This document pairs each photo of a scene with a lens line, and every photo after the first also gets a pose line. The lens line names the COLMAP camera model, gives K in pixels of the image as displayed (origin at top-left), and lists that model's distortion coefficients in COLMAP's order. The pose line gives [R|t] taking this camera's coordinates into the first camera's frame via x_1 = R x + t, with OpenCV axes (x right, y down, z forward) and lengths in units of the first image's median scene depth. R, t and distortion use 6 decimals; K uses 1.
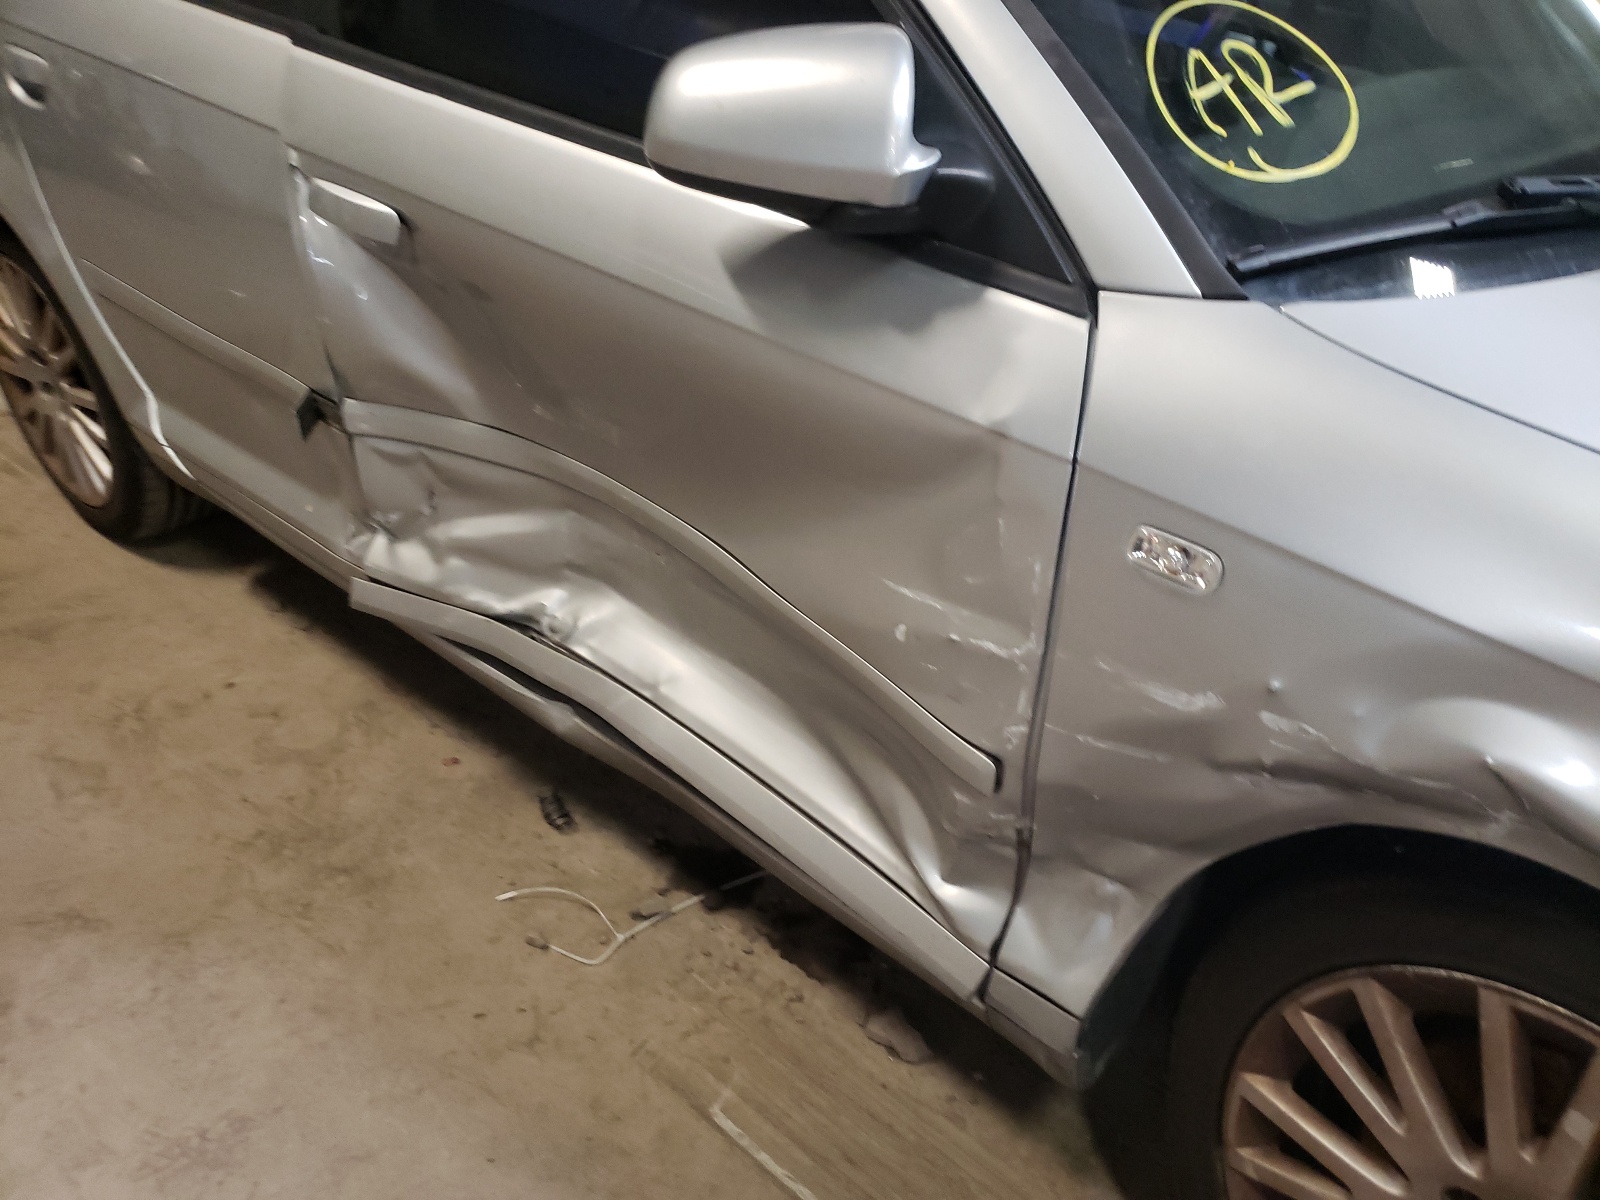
lens RADIAL K [[1333.6, 0, 800.0], [0, 1333.6, 600.0], [0, 0, 1]] dist [0.029729, -0.056579]
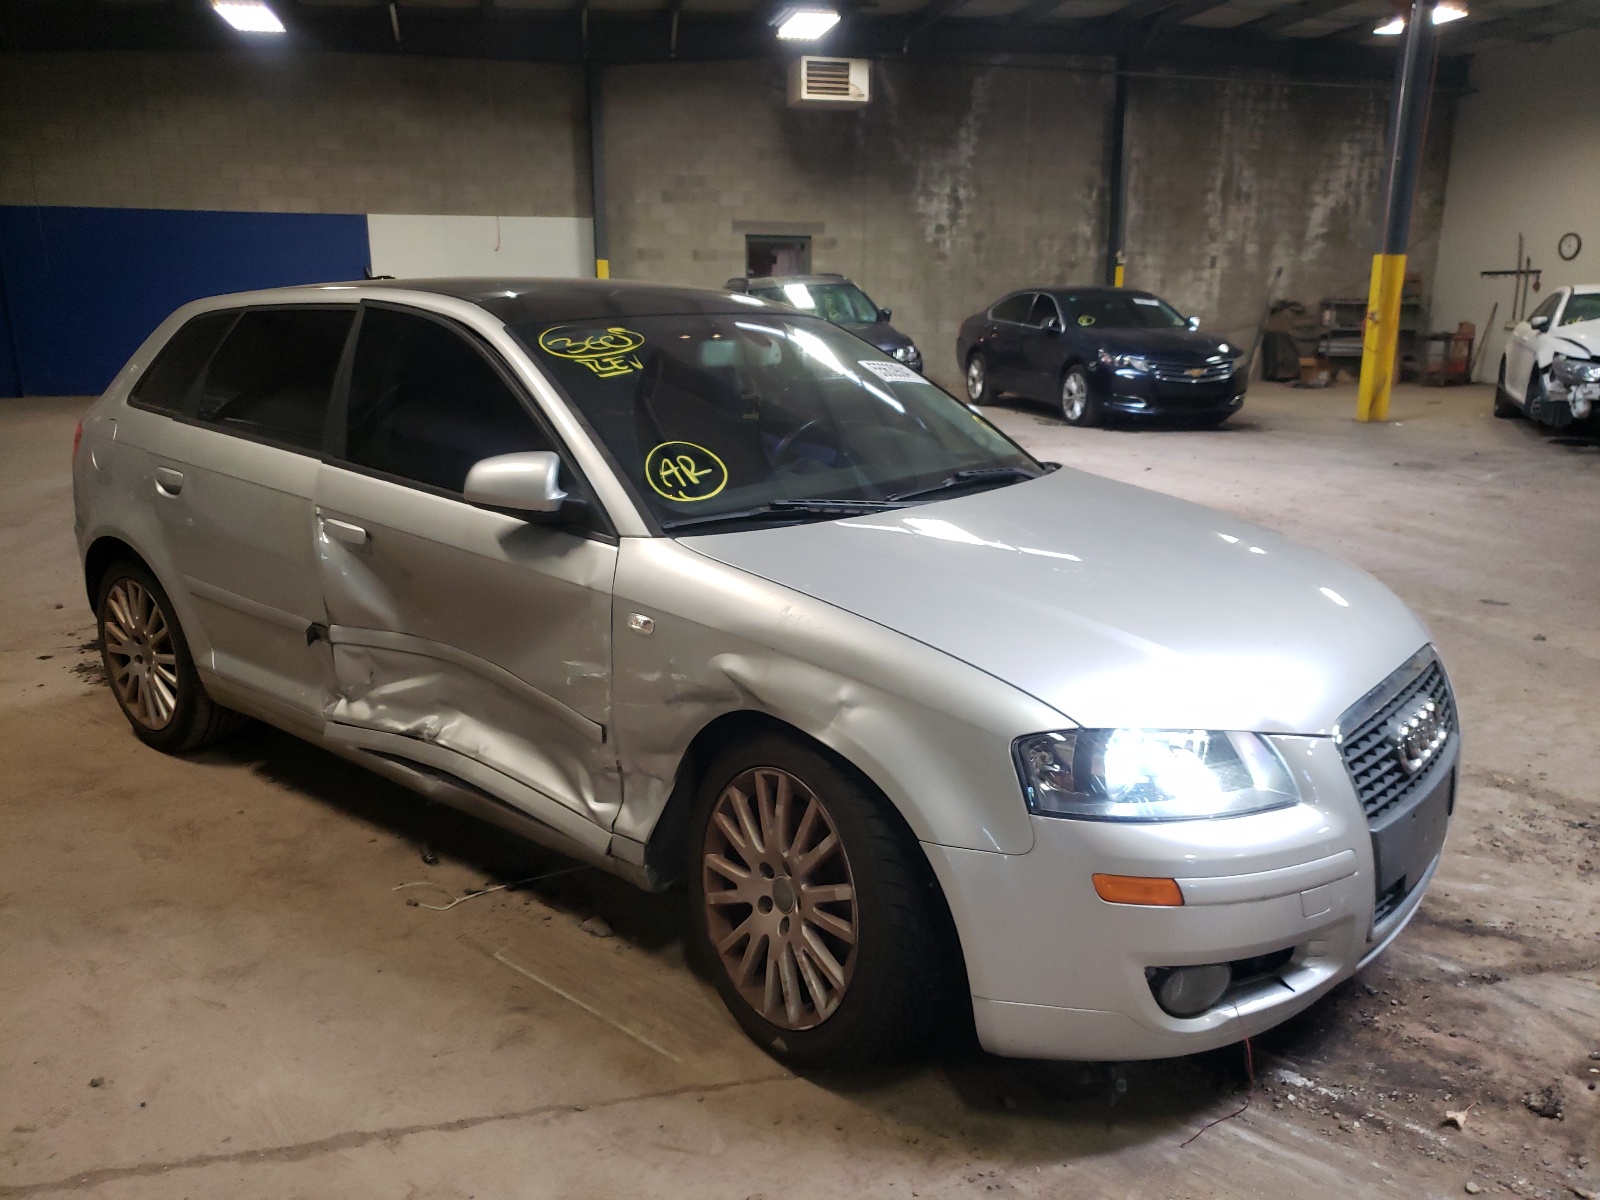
lens RADIAL K [[1300.4, 0, 800.0], [0, 1300.4, 600.0], [0, 0, 1]] dist [0.125327, -0.217107]
pose [[0.998496, -0.019505, 0.051237, 0.285298], [0.033805, 0.954809, -0.295291, 0.451709], [-0.043162, 0.296579, 0.954033, -1.005363]]
